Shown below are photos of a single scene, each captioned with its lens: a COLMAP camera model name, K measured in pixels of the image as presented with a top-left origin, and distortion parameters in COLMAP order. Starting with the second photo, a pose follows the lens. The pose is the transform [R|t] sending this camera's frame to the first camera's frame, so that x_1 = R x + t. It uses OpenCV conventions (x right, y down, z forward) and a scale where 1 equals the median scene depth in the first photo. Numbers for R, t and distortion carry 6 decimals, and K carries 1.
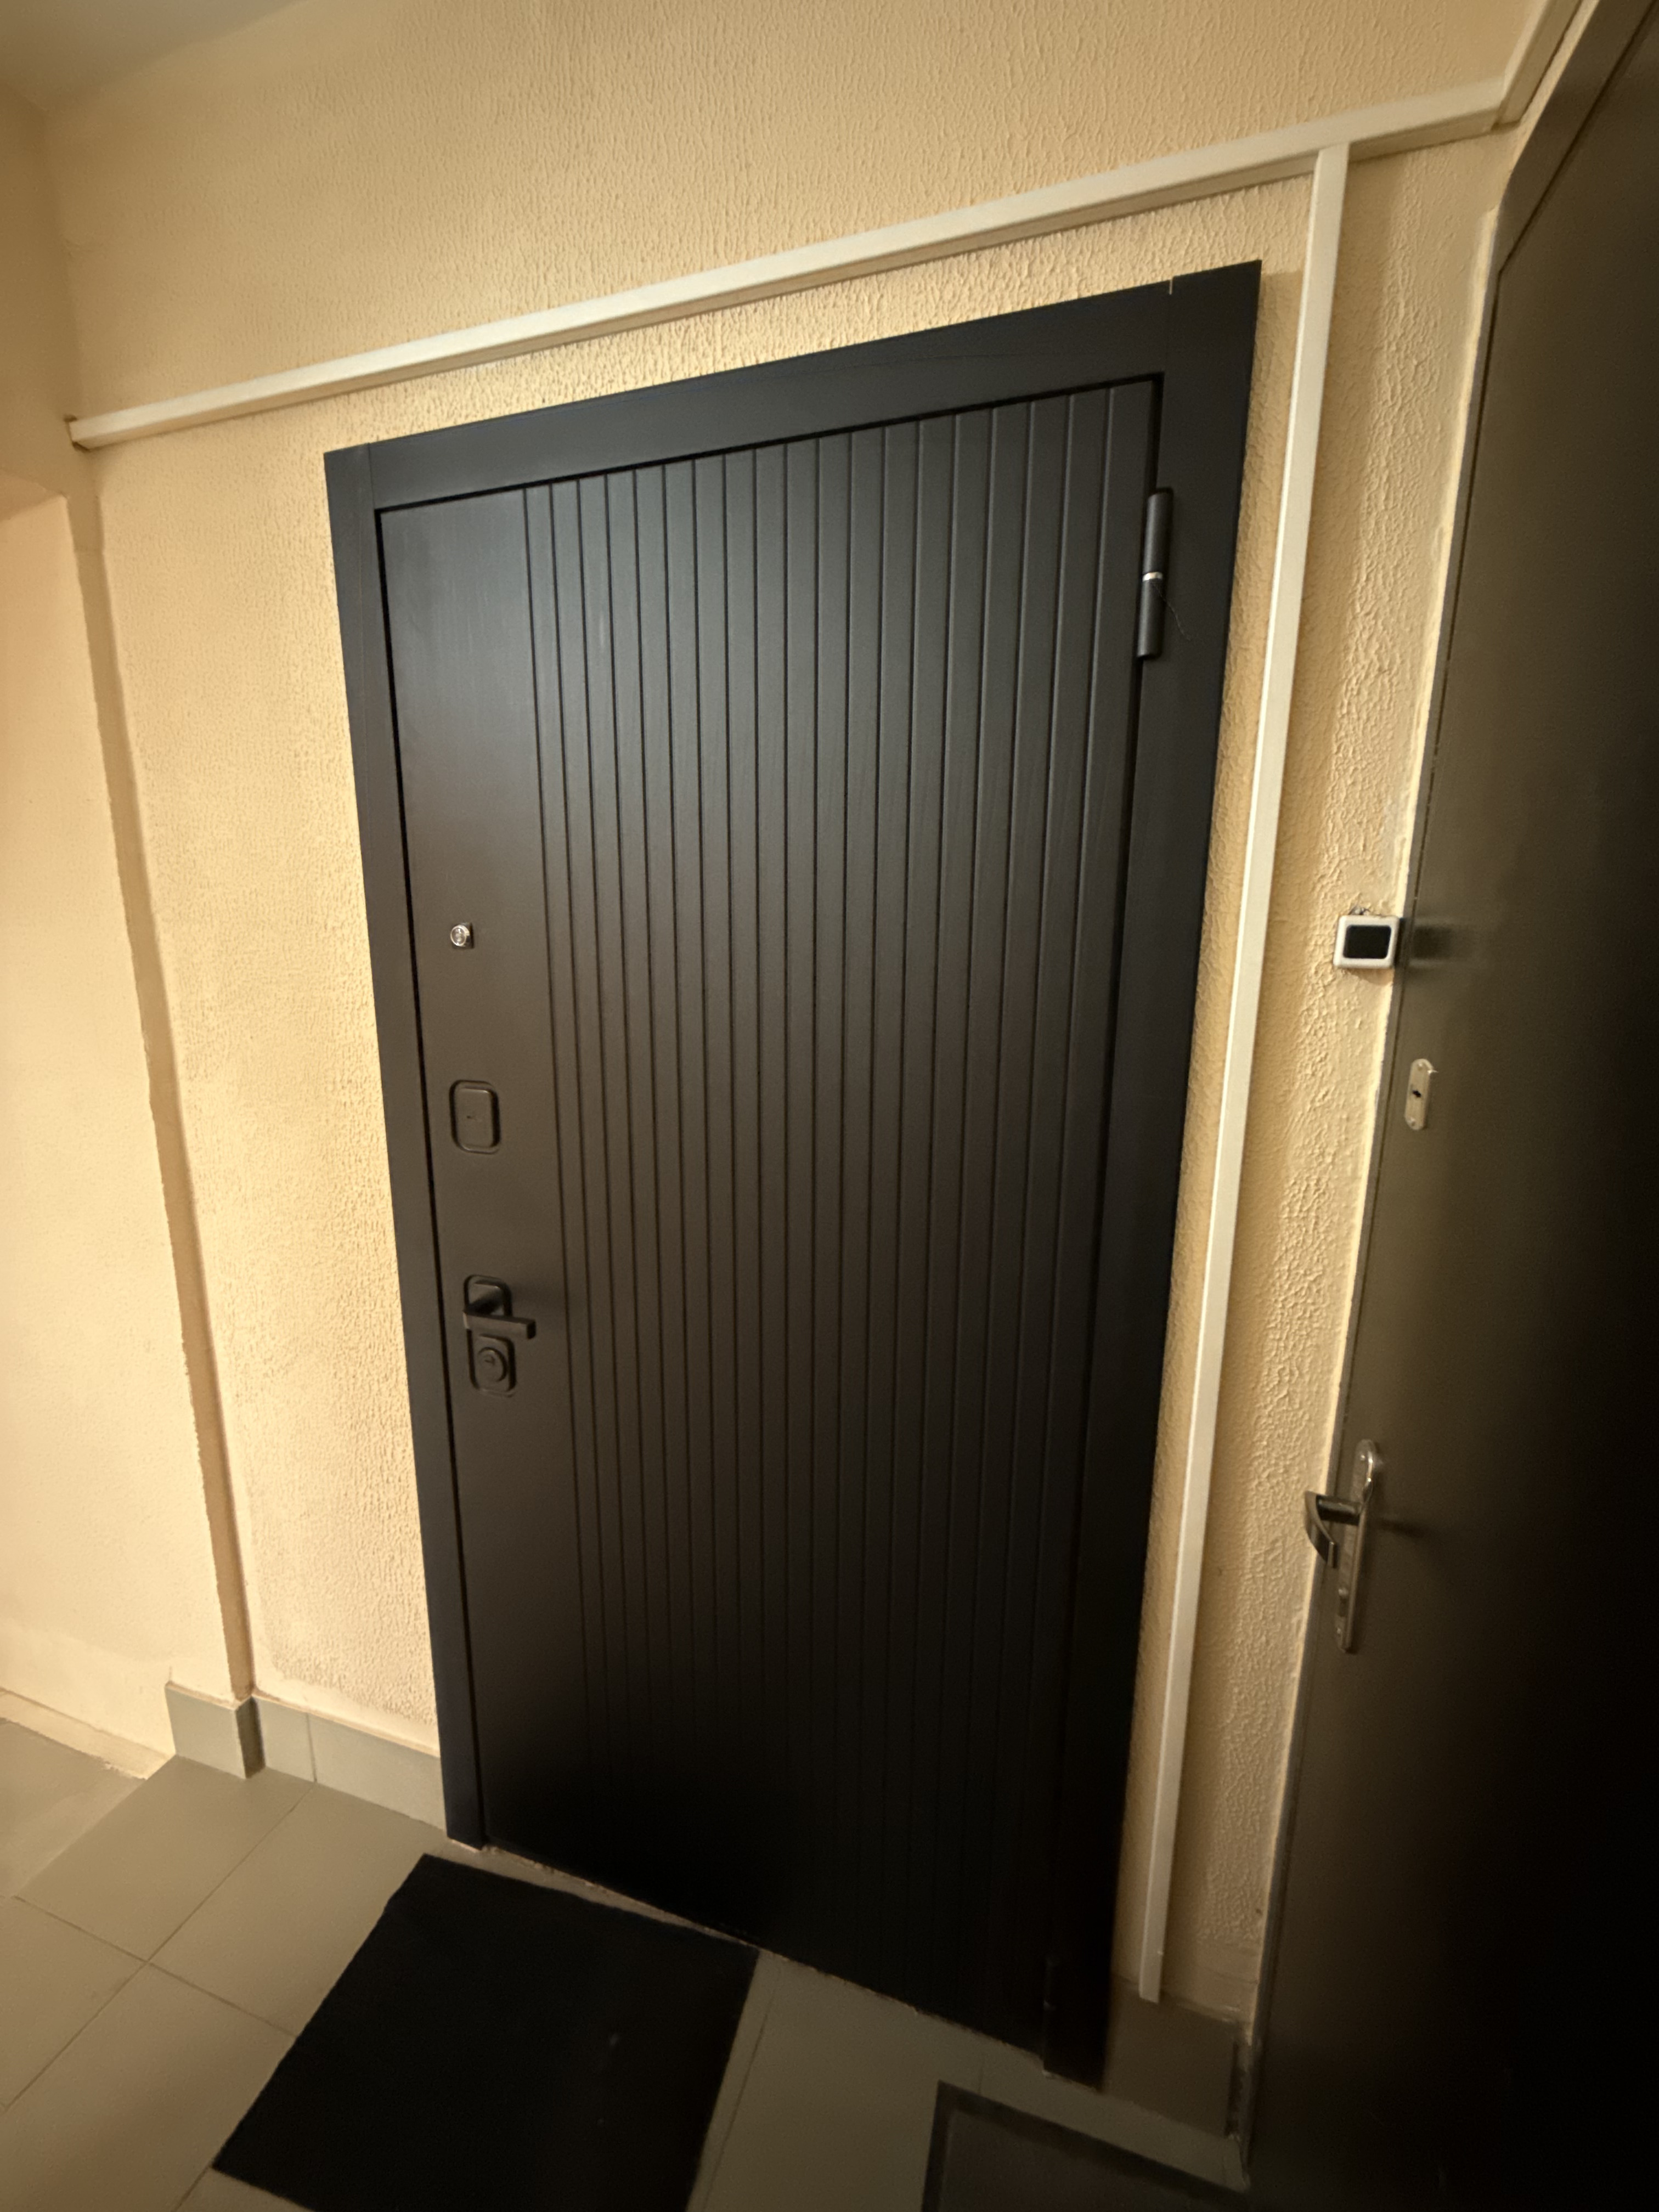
lens RADIAL K [[873.8, 0, 821.9], [0, 873.8, 1089.6], [0, 0, 1]] dist [-0.001330, 0.000390]
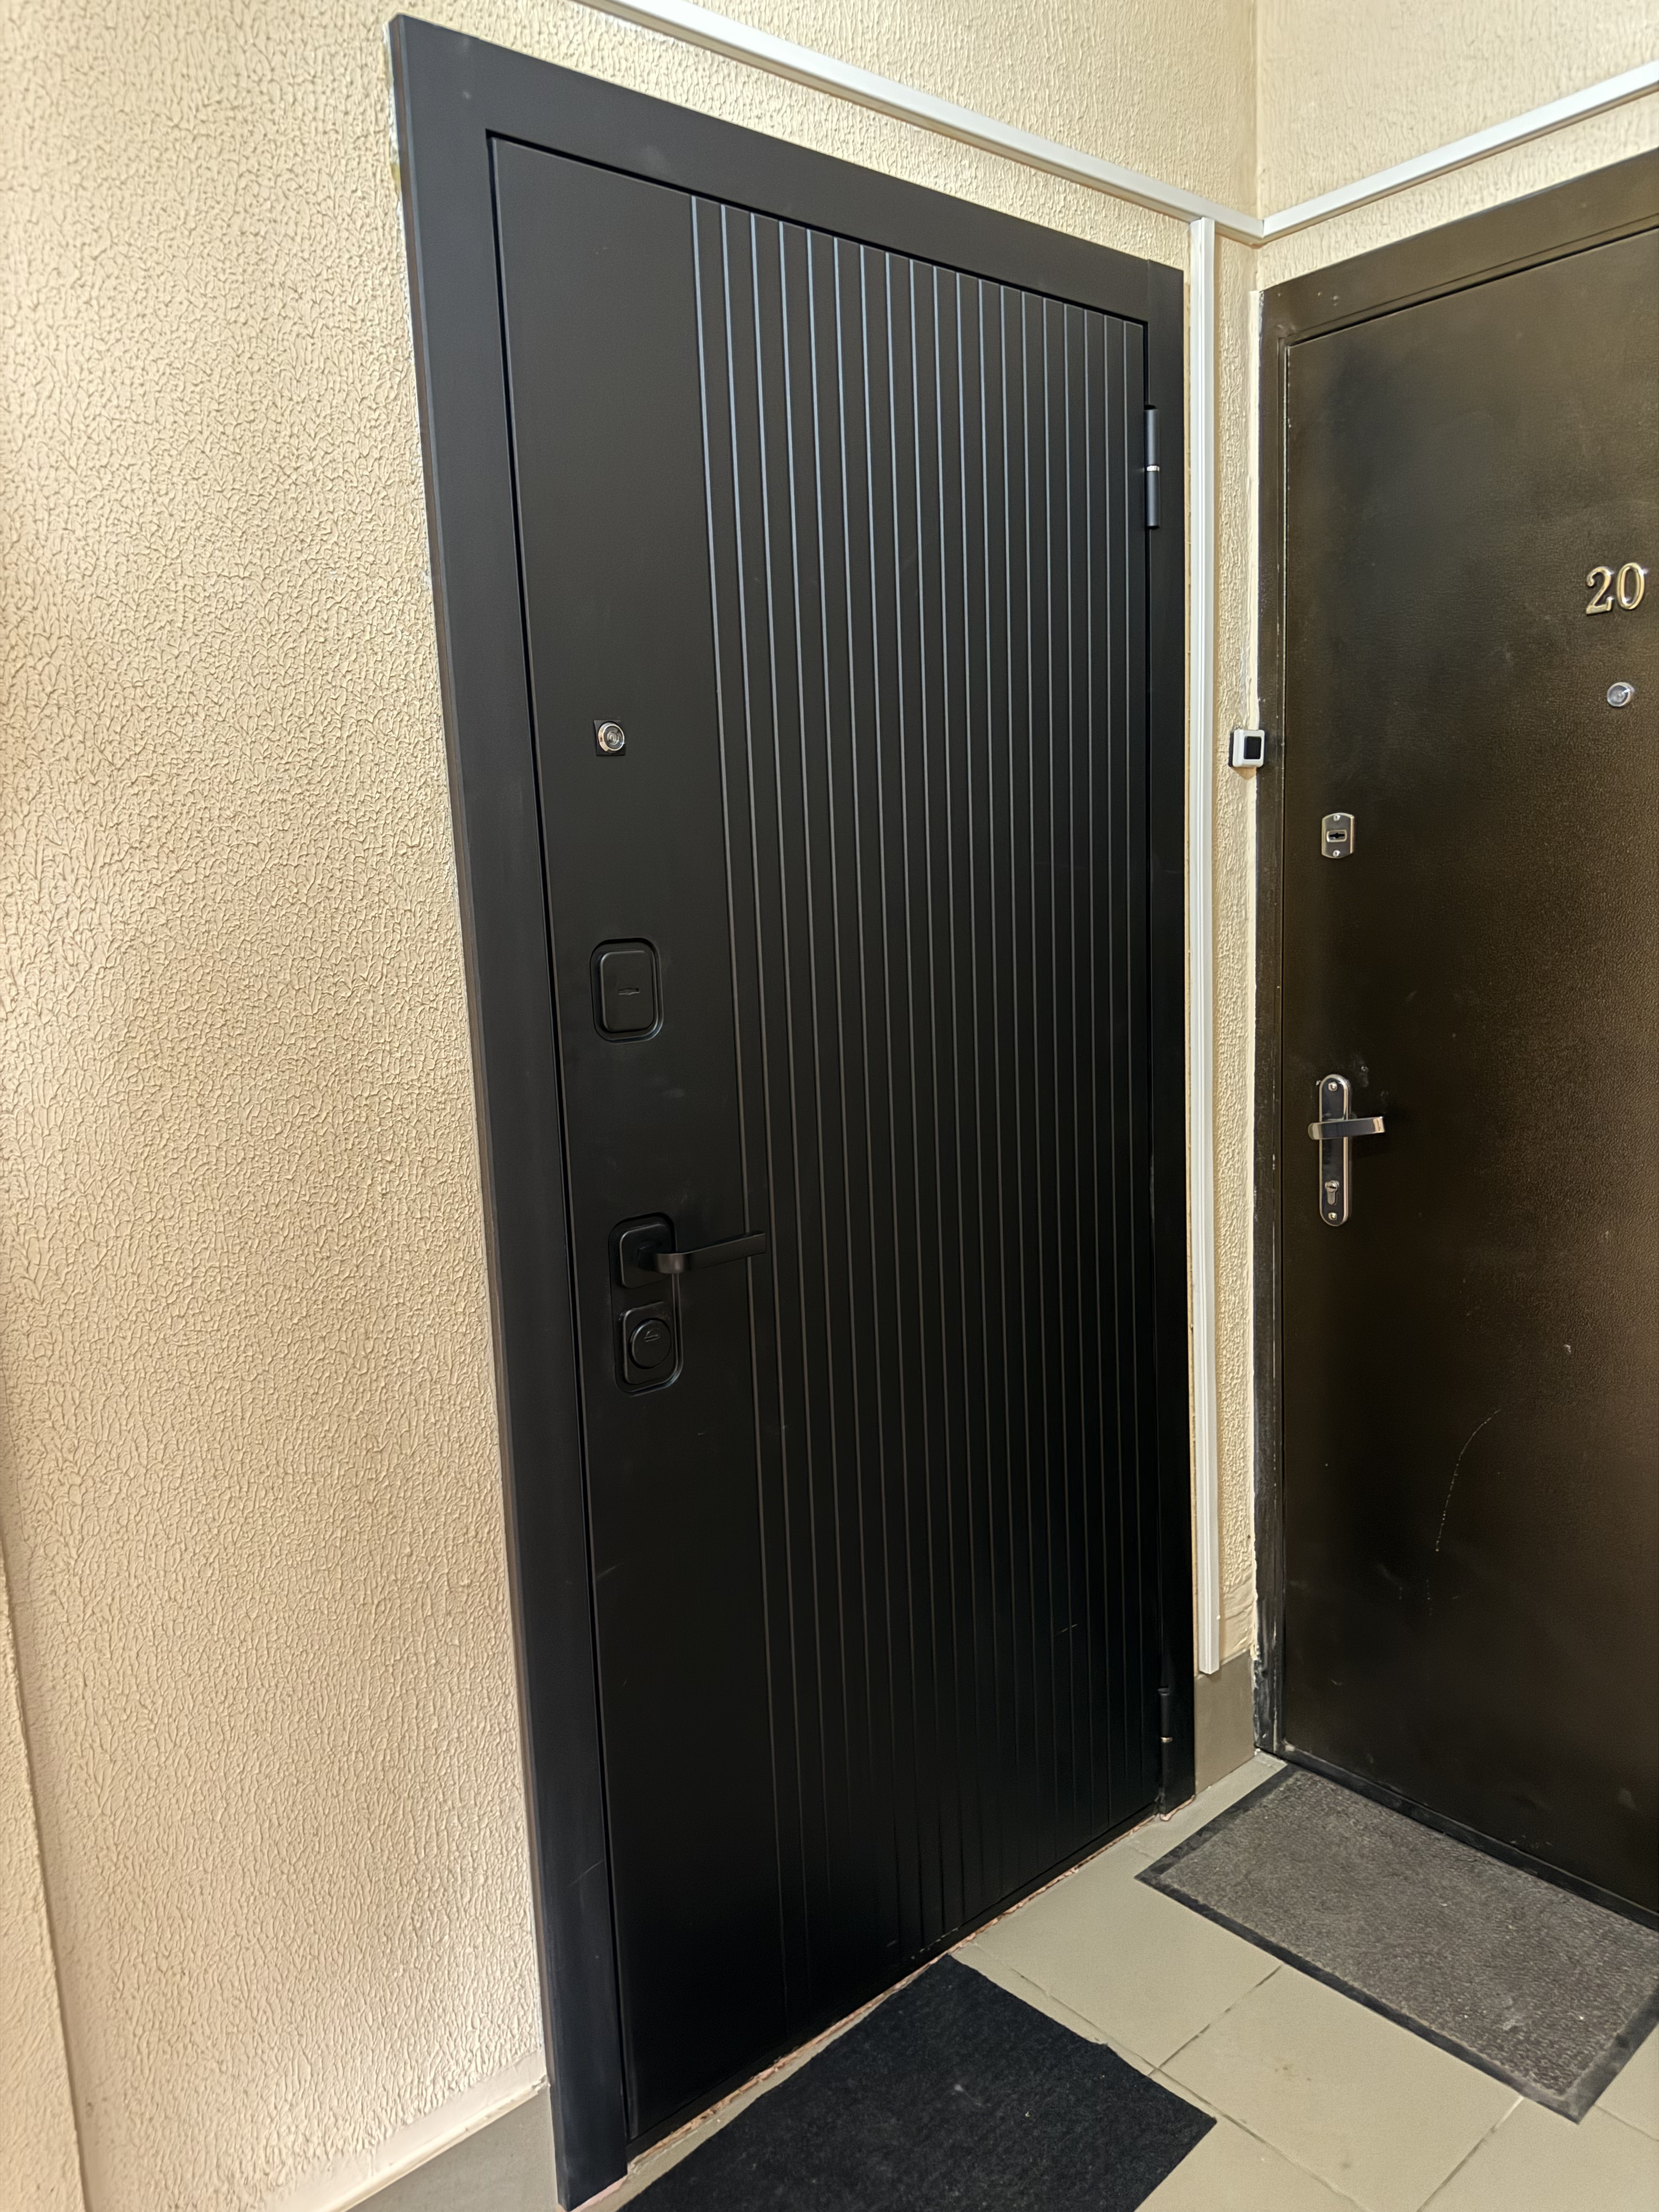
lens RADIAL K [[1589.6, 0, 830.4], [0, 1589.6, 1097.1], [0, 0, 1]] dist [0.020092, -0.018217]
pose [[0.522277, -0.150719, 0.839351, -1.610465], [0.200149, 0.978429, 0.051152, 0.096762], [-0.828955, 0.141280, 0.541177, 0.180932]]
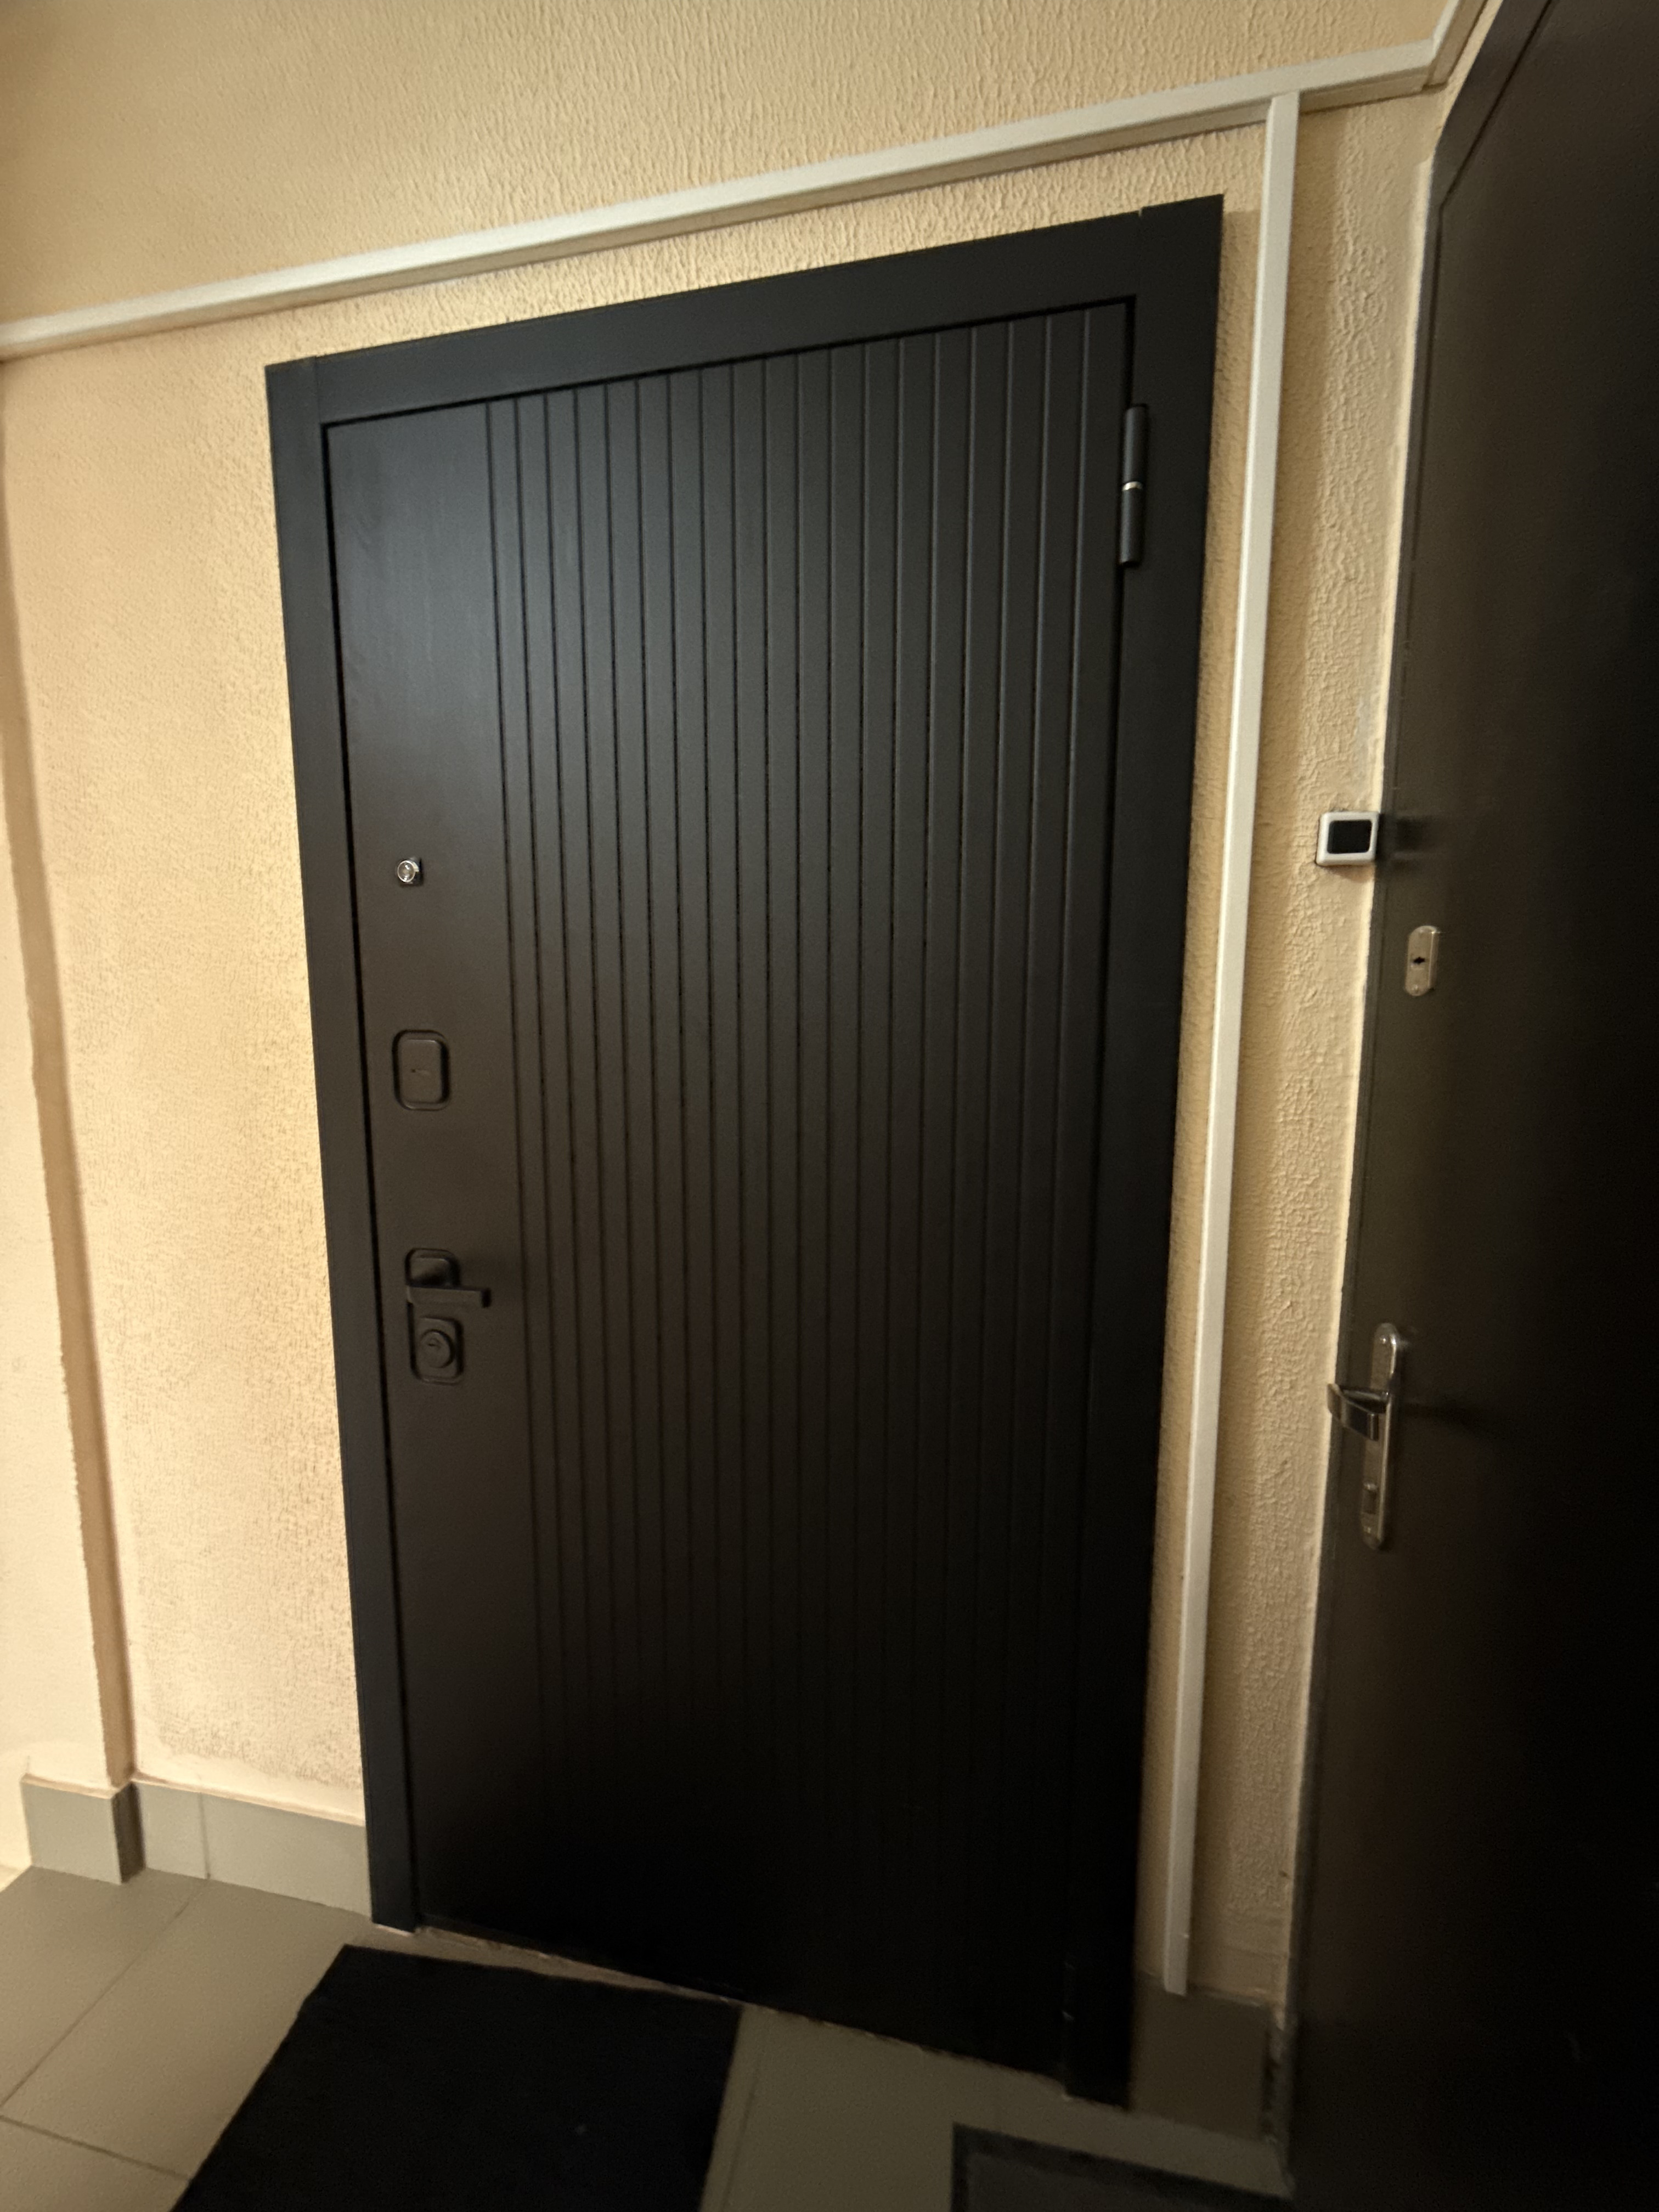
lens RADIAL K [[873.8, 0, 824.7], [0, 873.8, 1095.2], [0, 0, 1]] dist [-0.001330, 0.000390]
pose [[0.994434, -0.018317, 0.103753, -0.079821], [0.025339, 0.997447, -0.066768, 0.147158], [-0.102265, 0.069025, 0.992360, 0.050930]]
